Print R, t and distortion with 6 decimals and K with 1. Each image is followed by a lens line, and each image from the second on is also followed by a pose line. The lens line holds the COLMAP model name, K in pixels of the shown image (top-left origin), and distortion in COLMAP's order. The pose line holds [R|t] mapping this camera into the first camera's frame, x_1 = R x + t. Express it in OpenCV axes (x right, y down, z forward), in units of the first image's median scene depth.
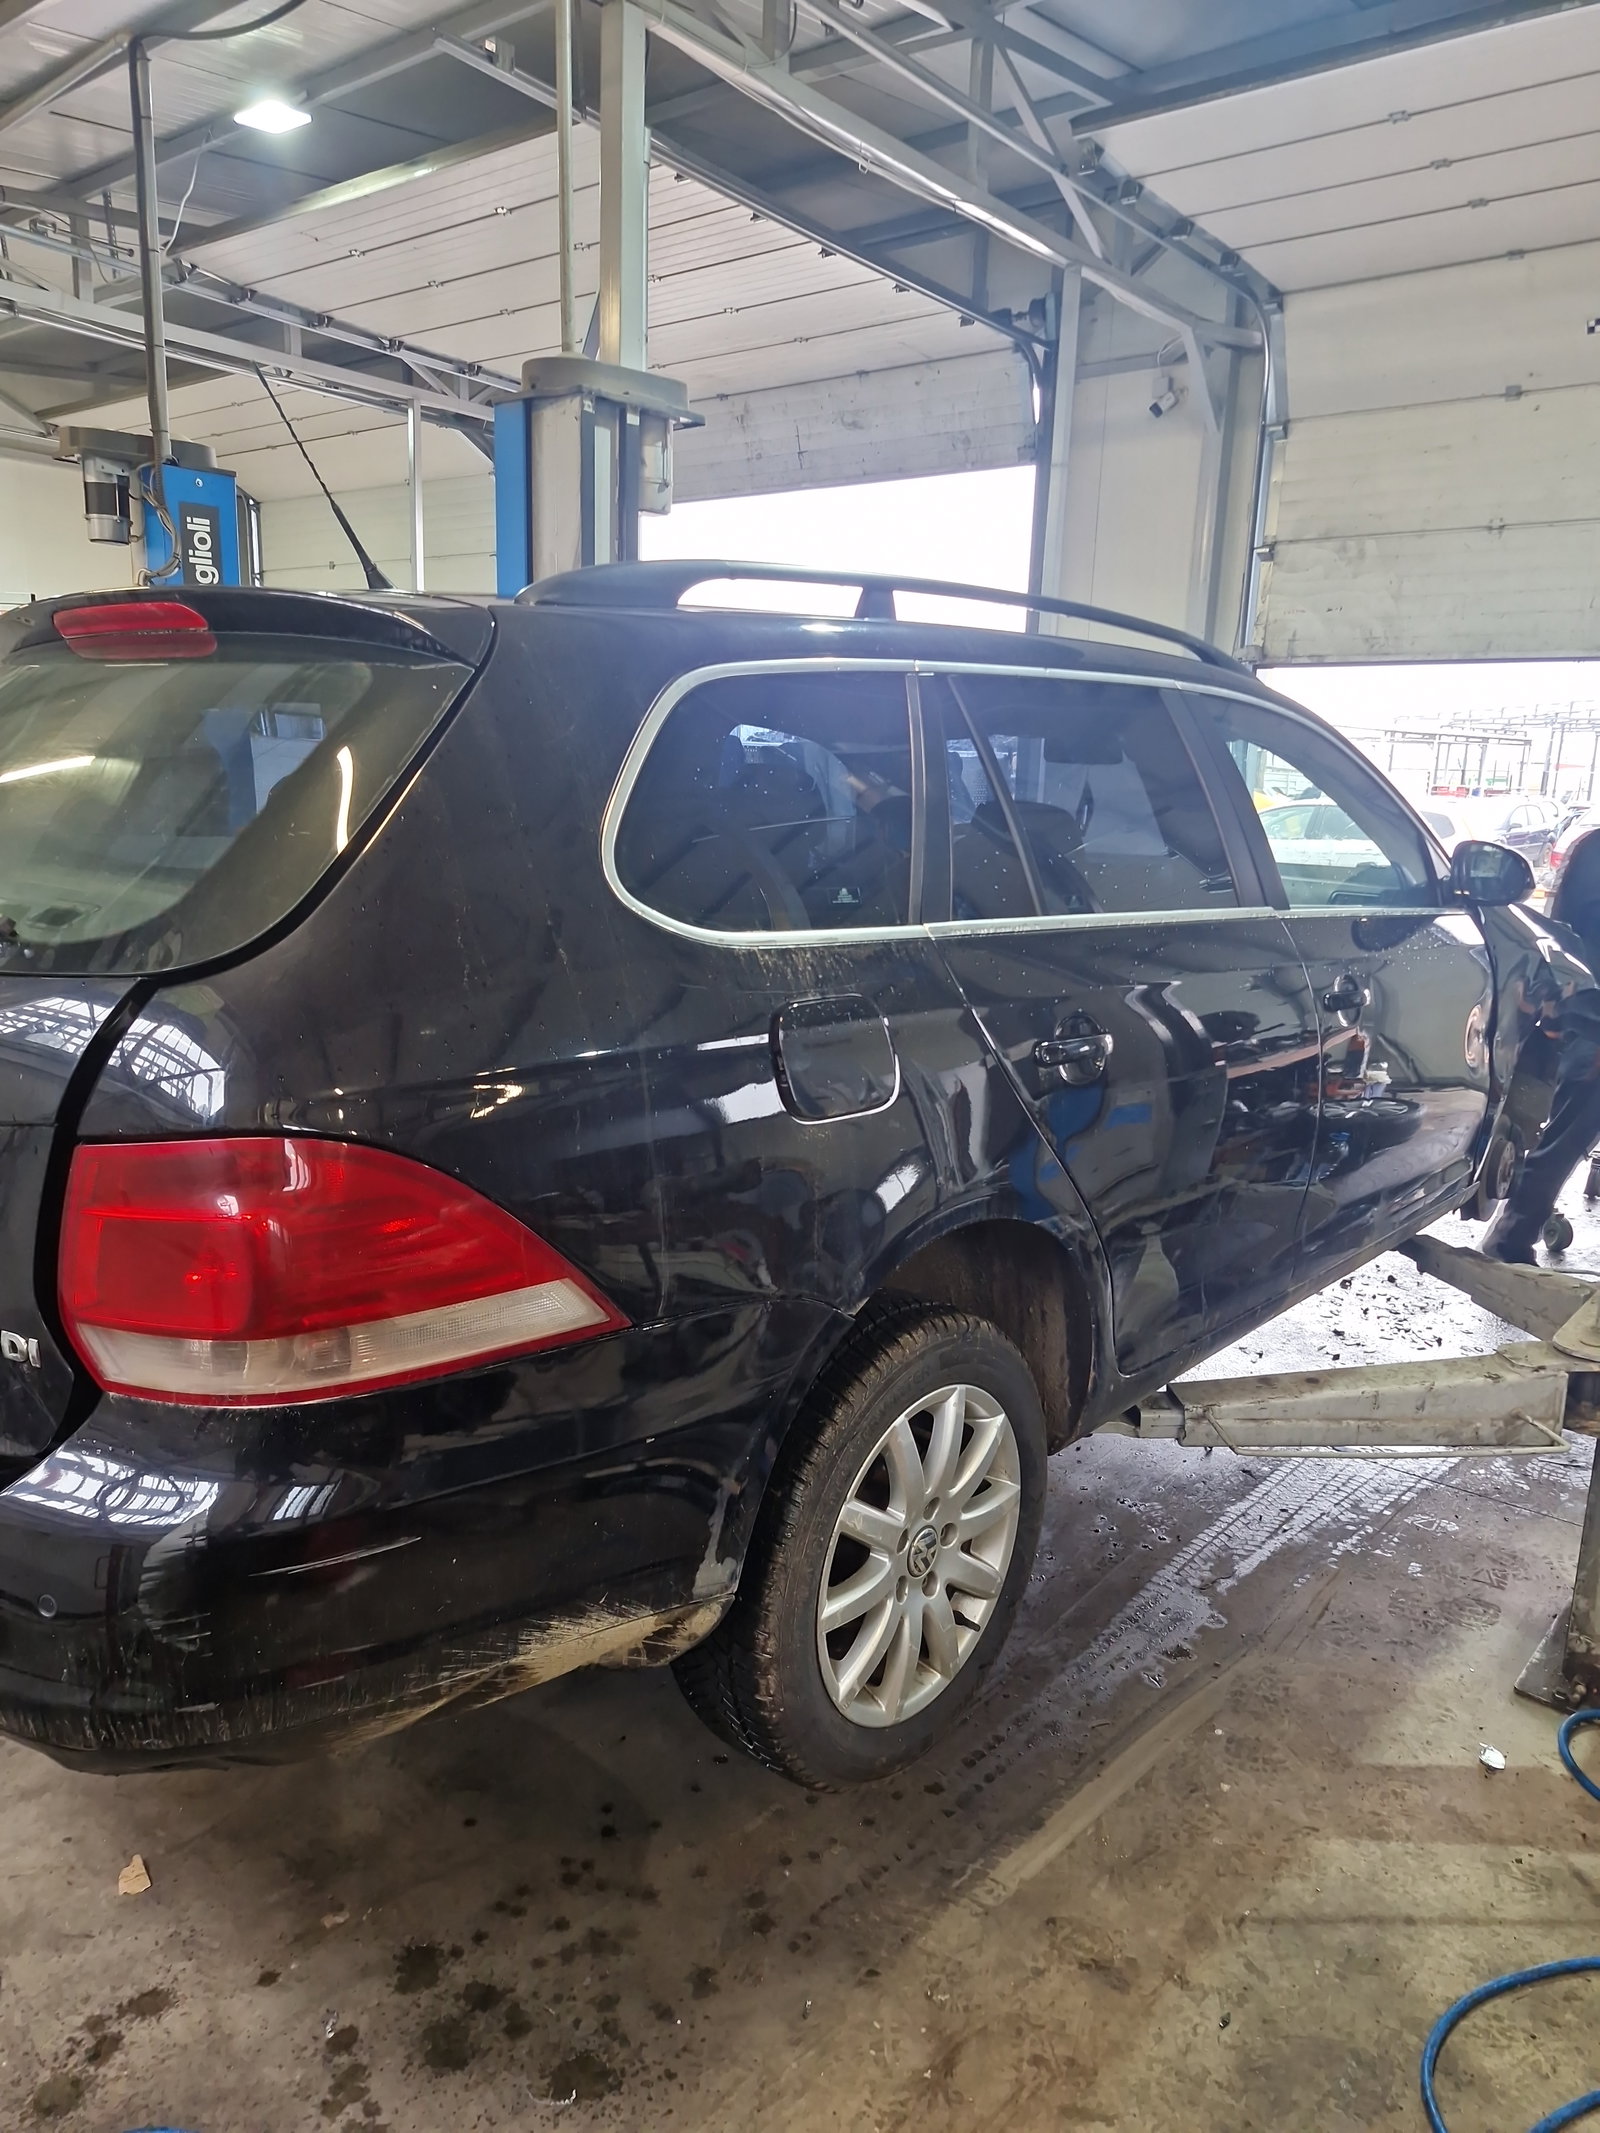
lens RADIAL K [[1519.2, 0, 800.0], [0, 1519.2, 1066.5], [0, 0, 1]] dist [-0.002366, -0.002685]
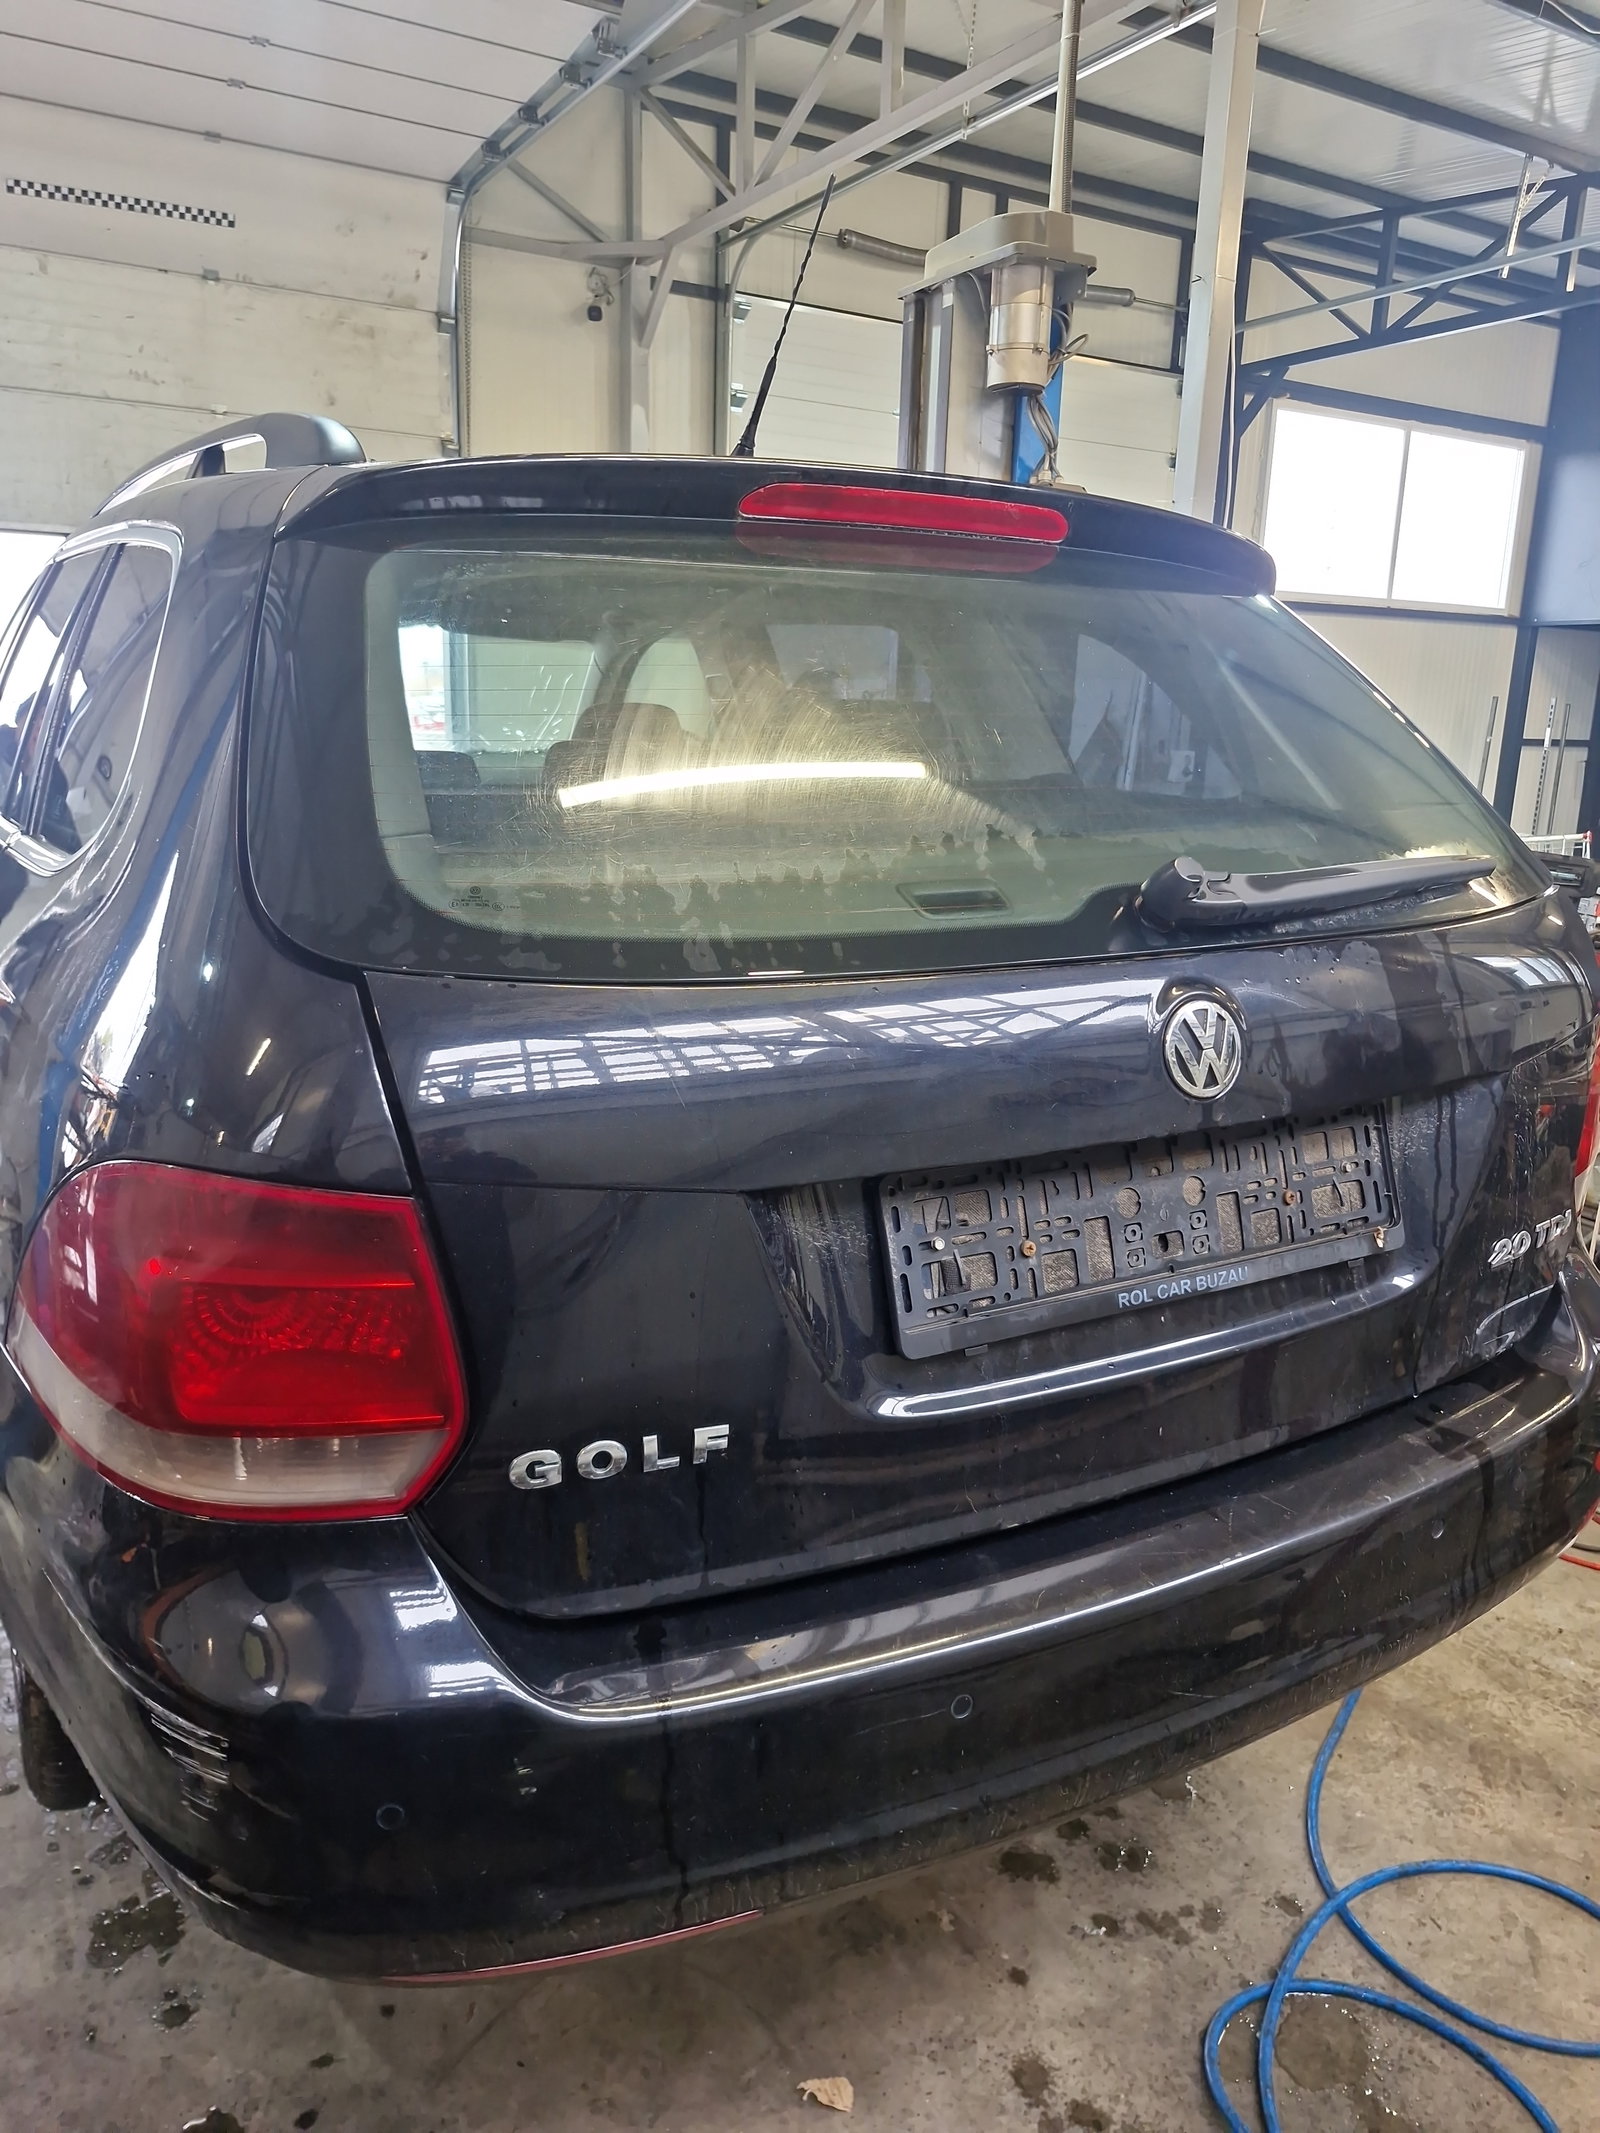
lens RADIAL K [[1519.2, 0, 800.0], [0, 1519.2, 1066.5], [0, 0, 1]] dist [-0.002366, -0.002685]
pose [[0.333894, -0.251639, 0.908401, -1.161124], [0.166905, 0.964263, 0.205766, -0.190588], [-0.927716, 0.082913, 0.363961, 0.742808]]
